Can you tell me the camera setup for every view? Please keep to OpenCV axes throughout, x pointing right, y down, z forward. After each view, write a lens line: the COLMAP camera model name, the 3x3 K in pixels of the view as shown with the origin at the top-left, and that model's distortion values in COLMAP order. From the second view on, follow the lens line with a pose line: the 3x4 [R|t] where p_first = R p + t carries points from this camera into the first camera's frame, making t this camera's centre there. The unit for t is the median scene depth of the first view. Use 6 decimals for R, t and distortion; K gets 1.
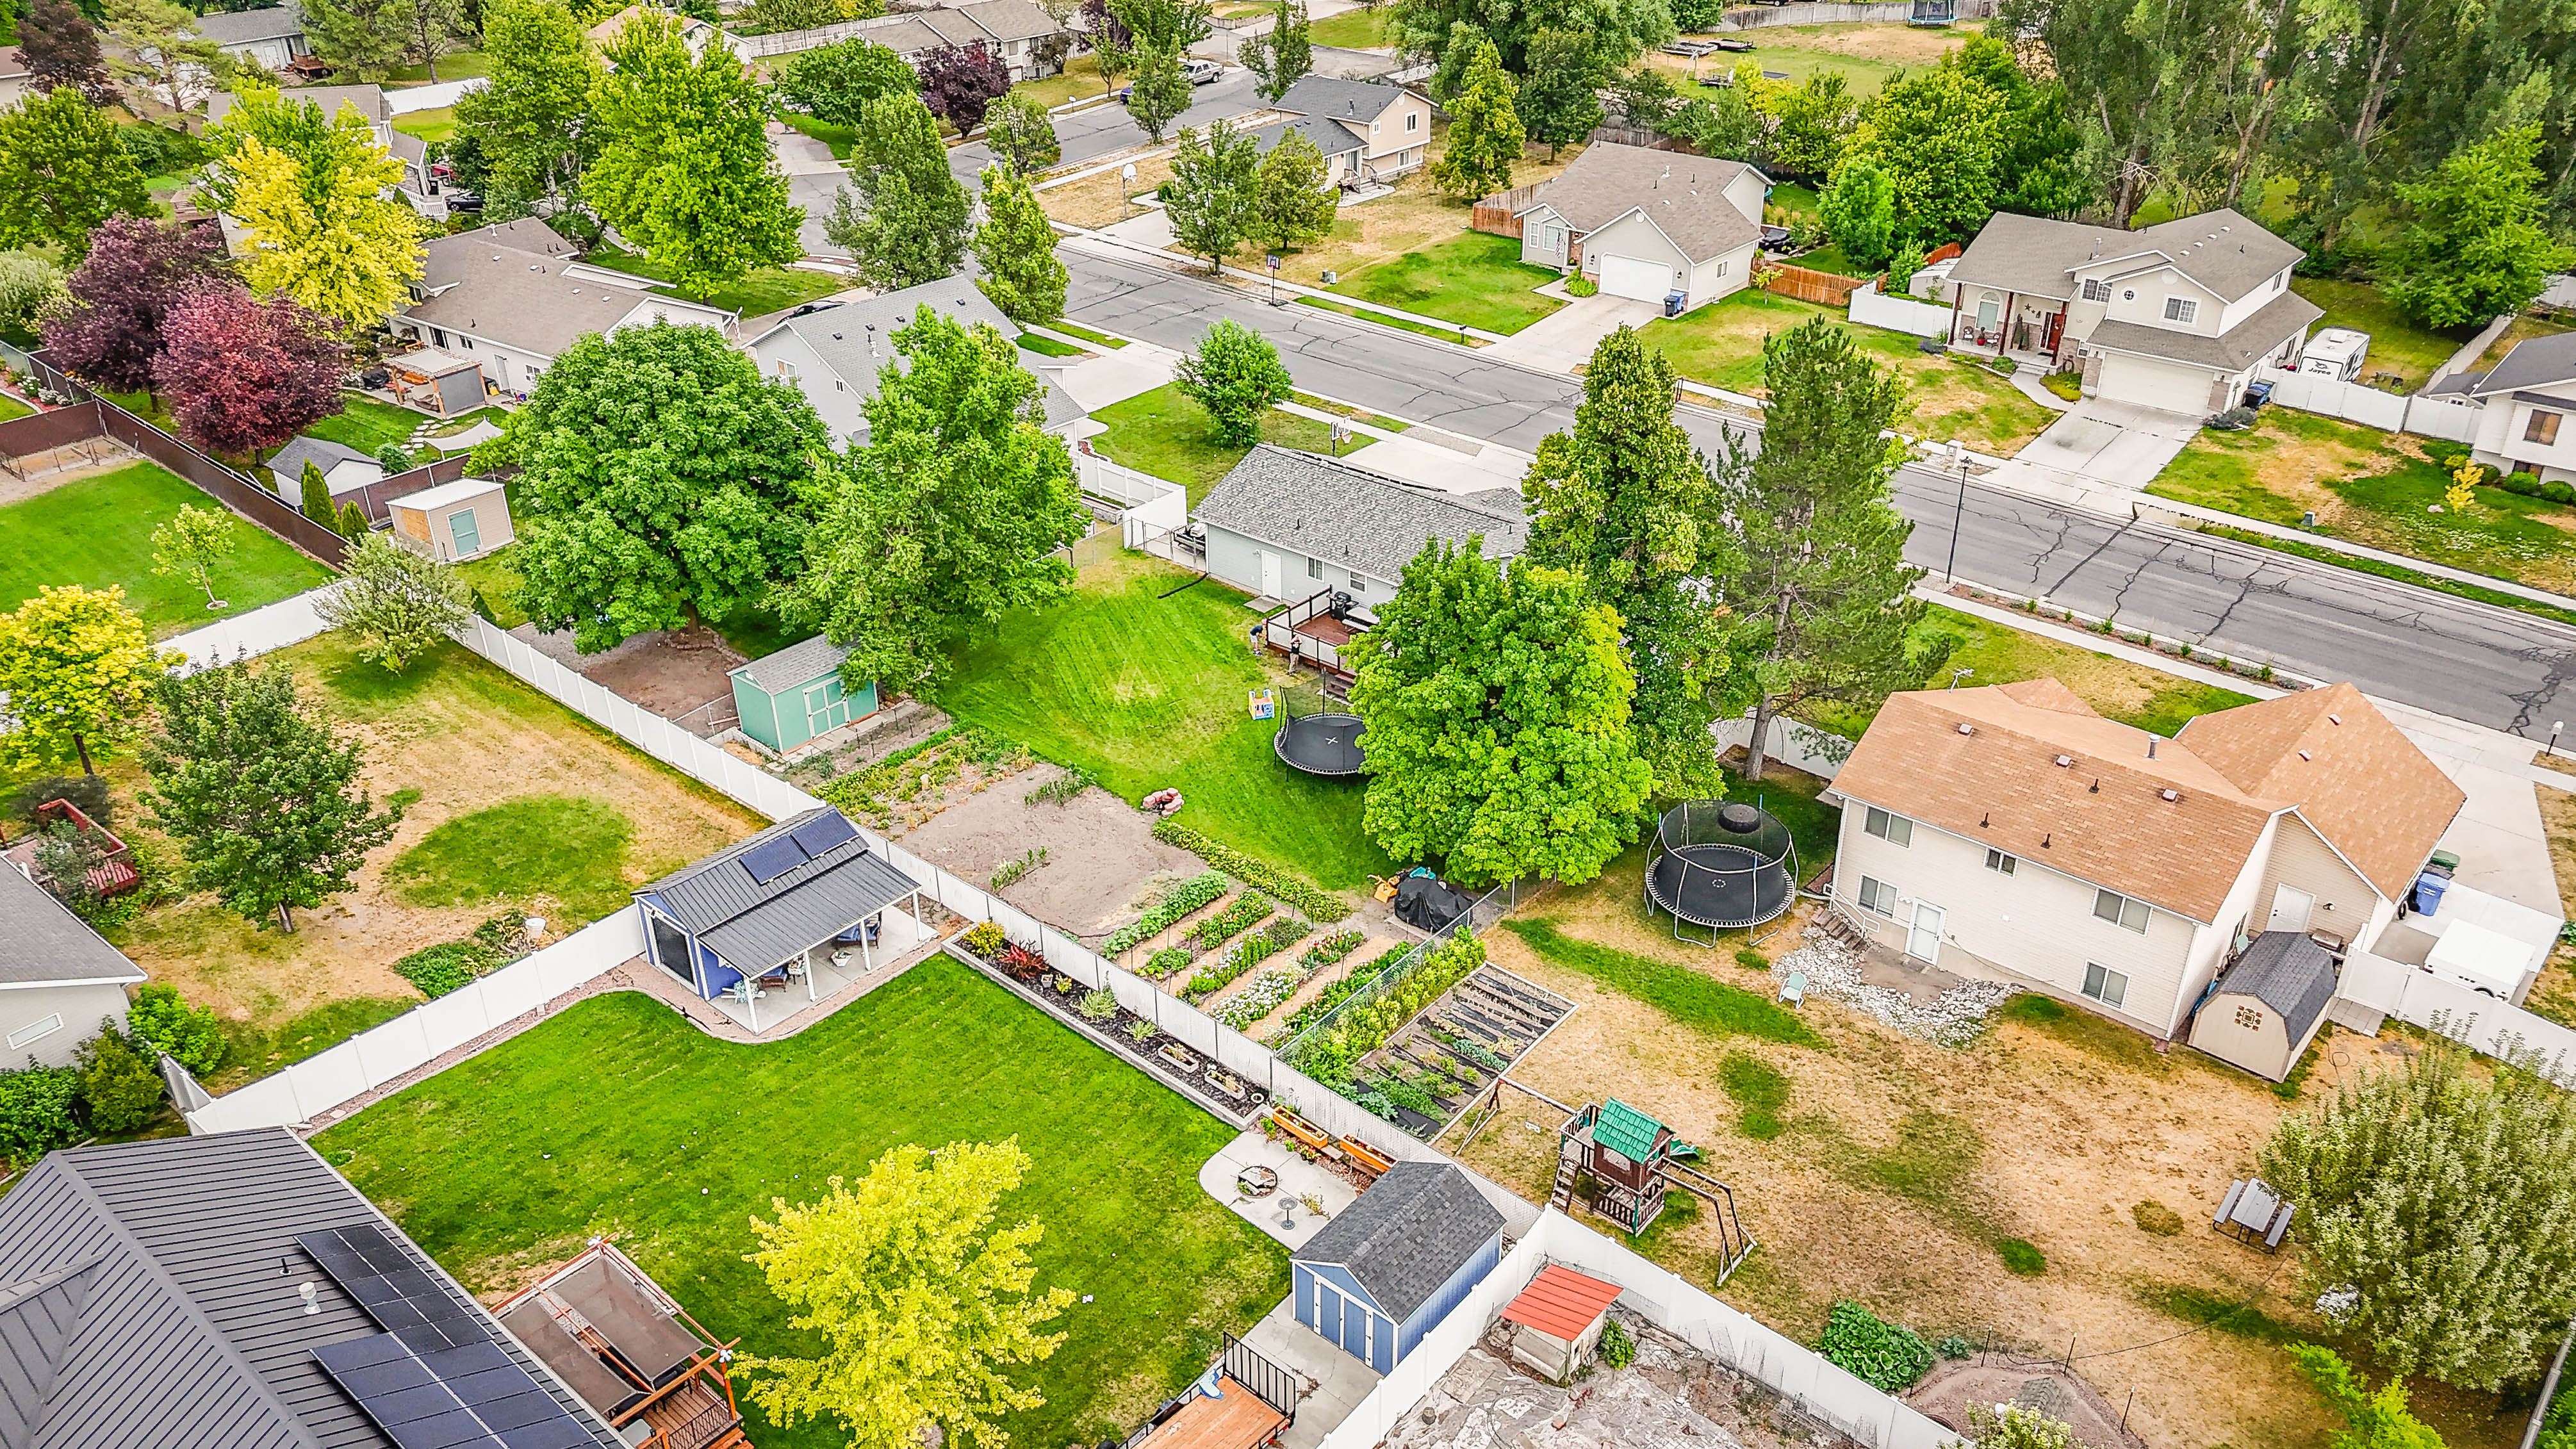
lens RADIAL K [[1916.2, 0, 1288.0], [0, 1916.2, 724.5], [0, 0, 1]] dist [0.009754, 0.001759]
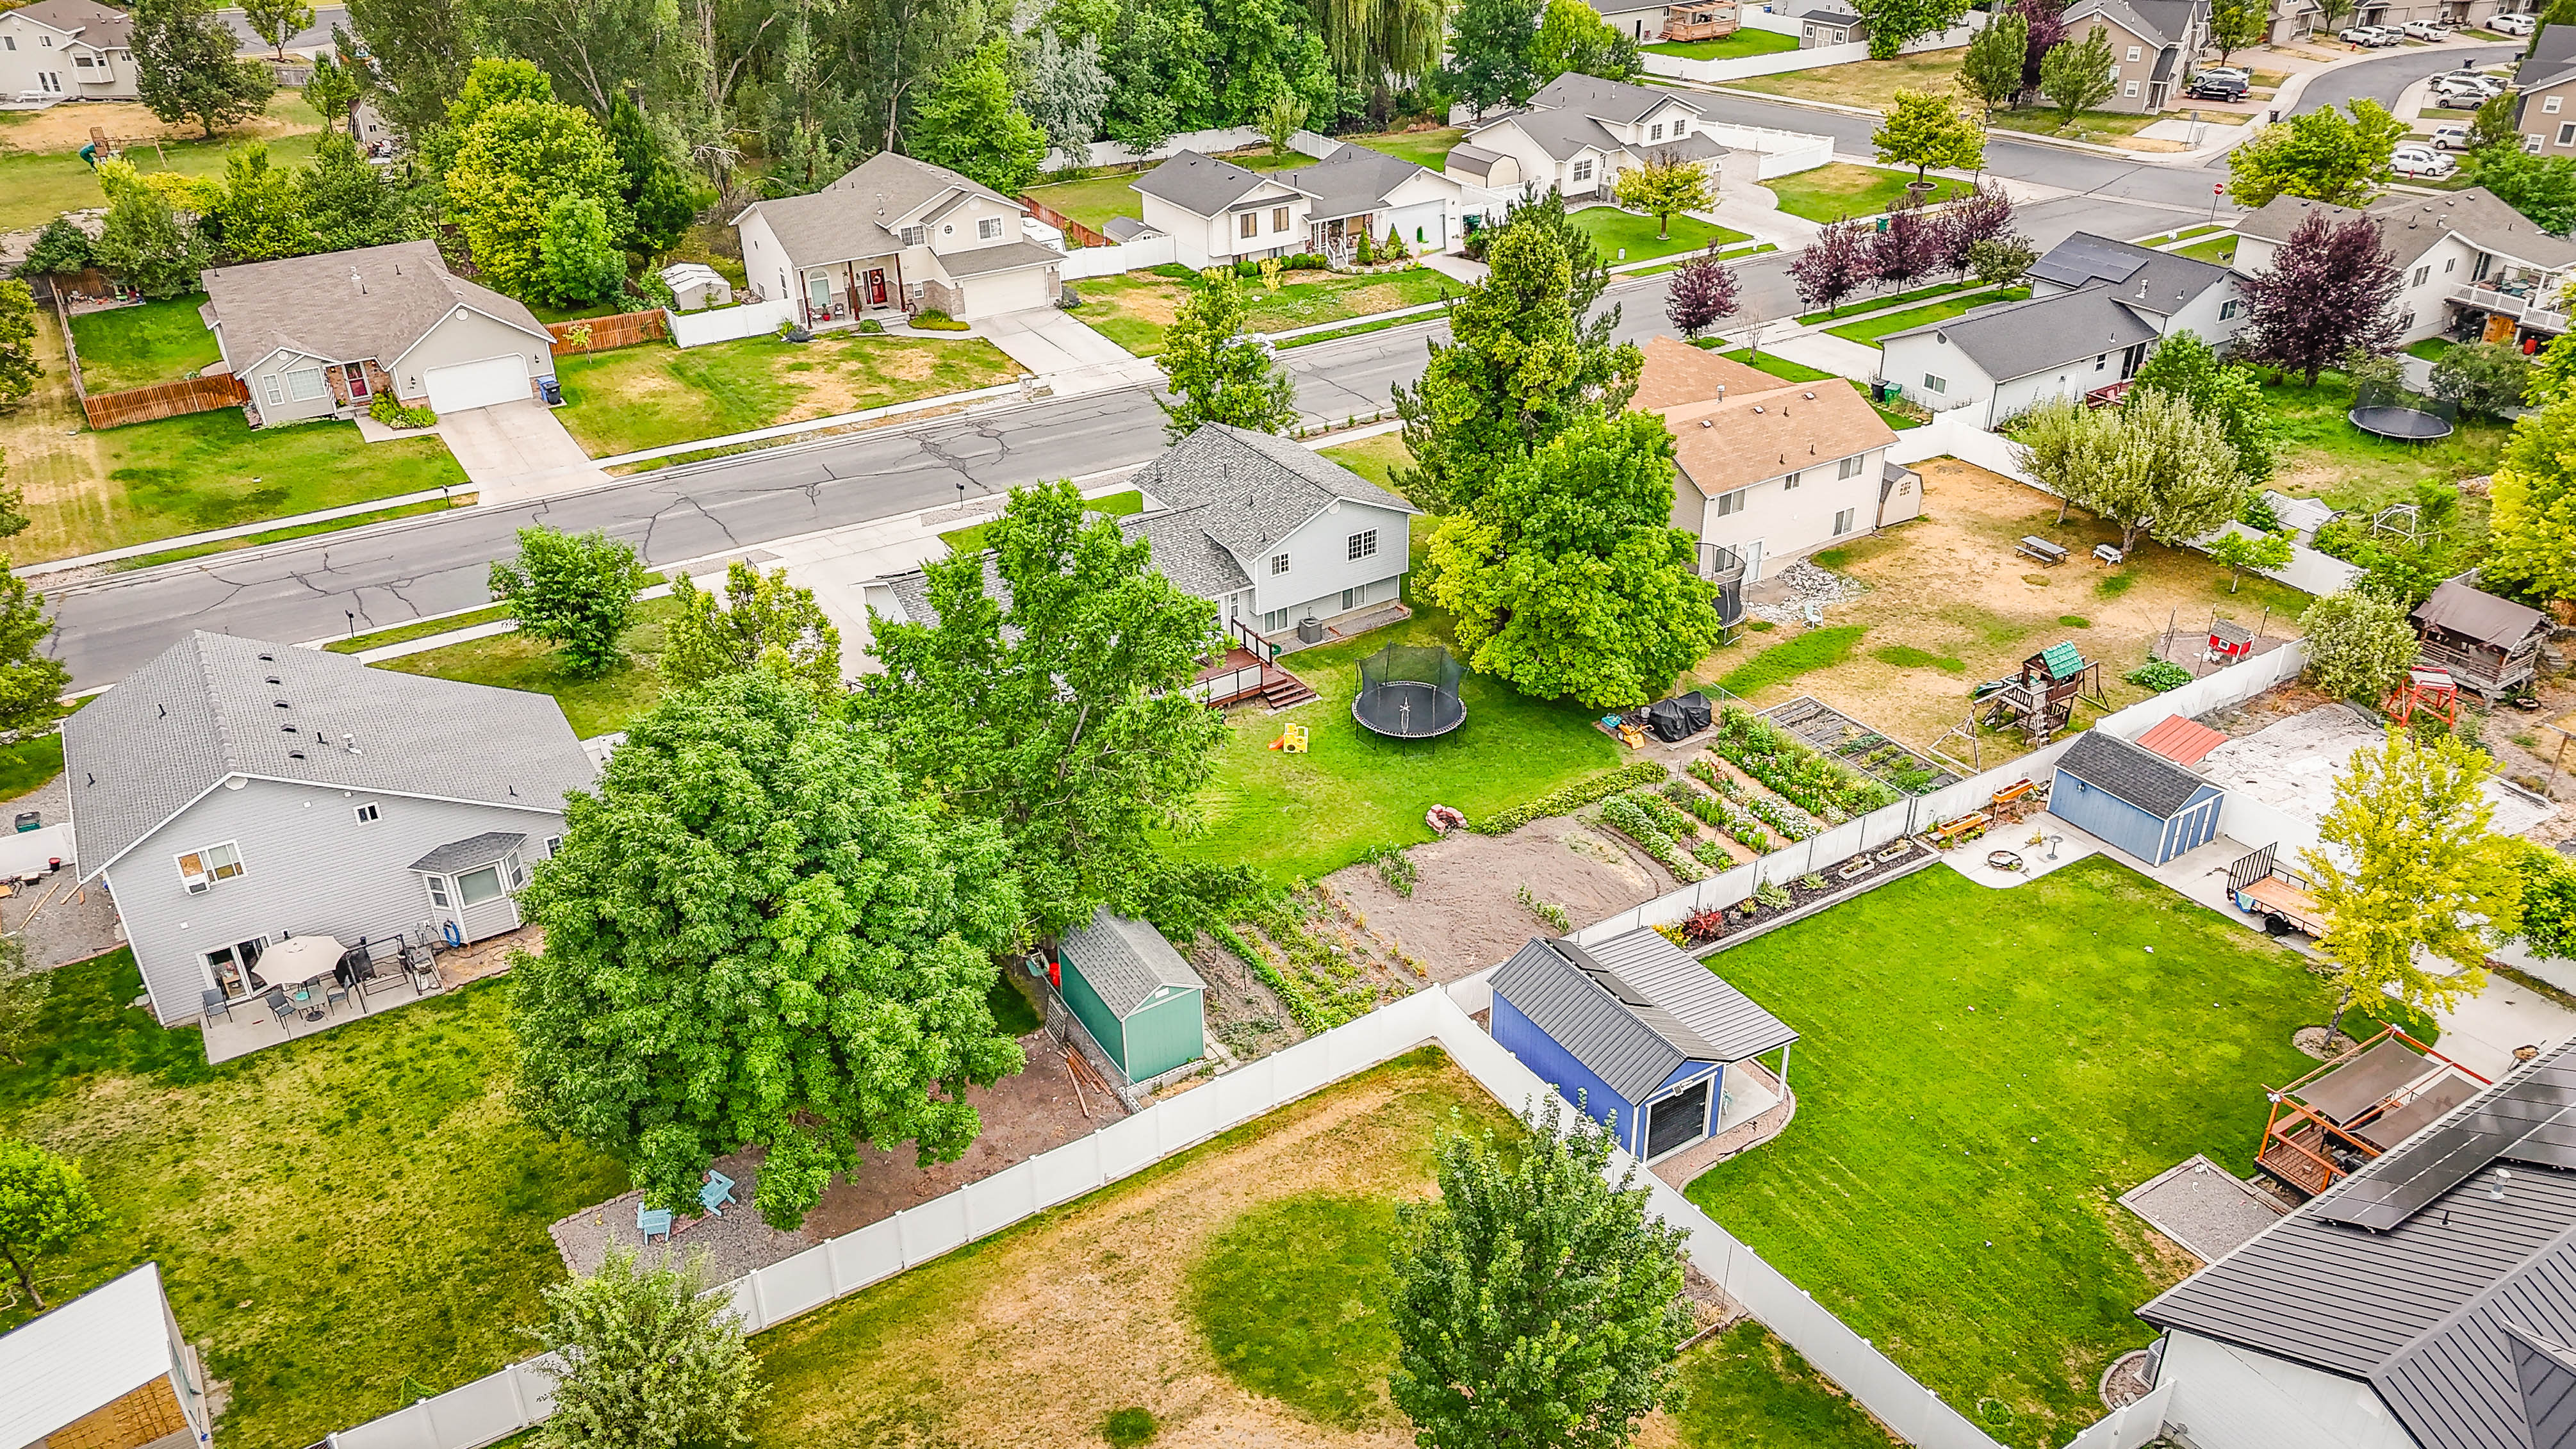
lens RADIAL K [[1810.6, 0, 1298.4], [0, 1810.6, 792.6], [0, 0, 1]] dist [0.063985, -0.082247]
pose [[0.286678, -0.492885, 0.821511, -0.742523], [0.468870, 0.819971, 0.328342, -0.273392], [-0.835450, 0.291053, 0.466167, 0.548017]]
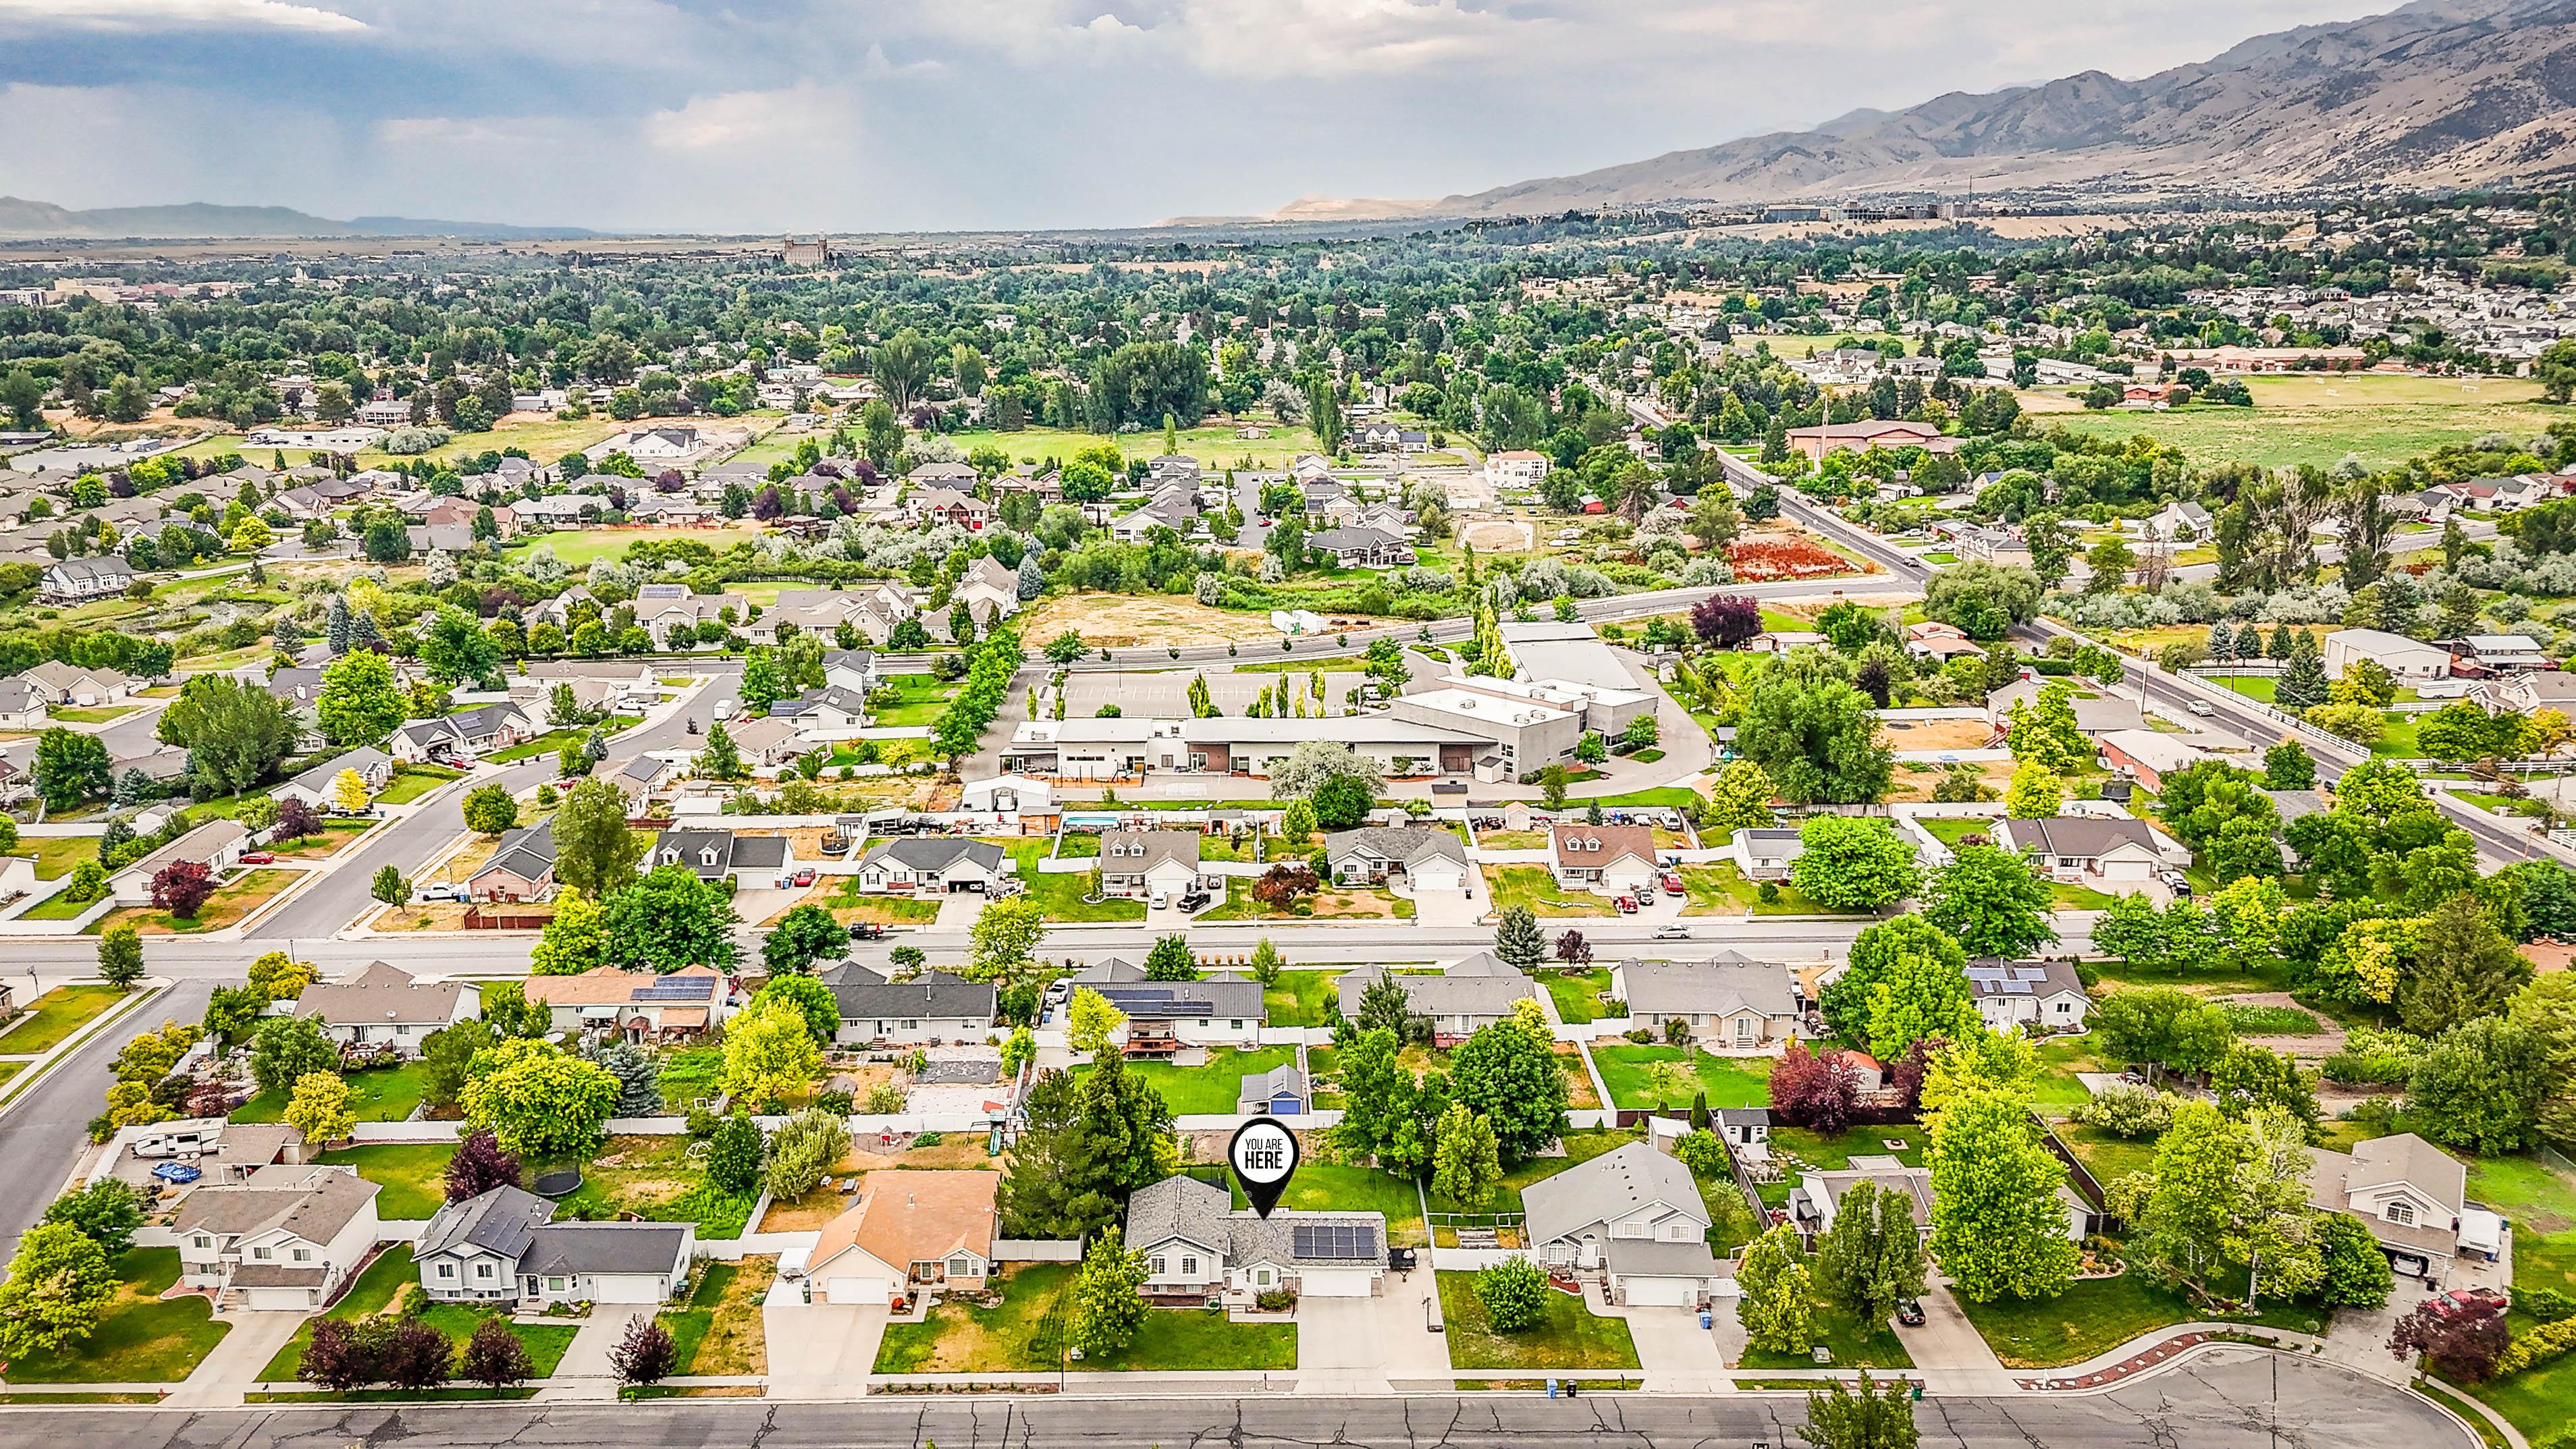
lens RADIAL K [[1916.1, 0, 1288.0], [0, 1916.1, 724.5], [0, 0, 1]] dist [0.009754, 0.001759]
pose [[-0.750842, 0.162122, -0.640275, 1.270516], [-0.310301, 0.769174, 0.558646, -1.660803], [0.583051, 0.618133, -0.527222, 1.789776]]
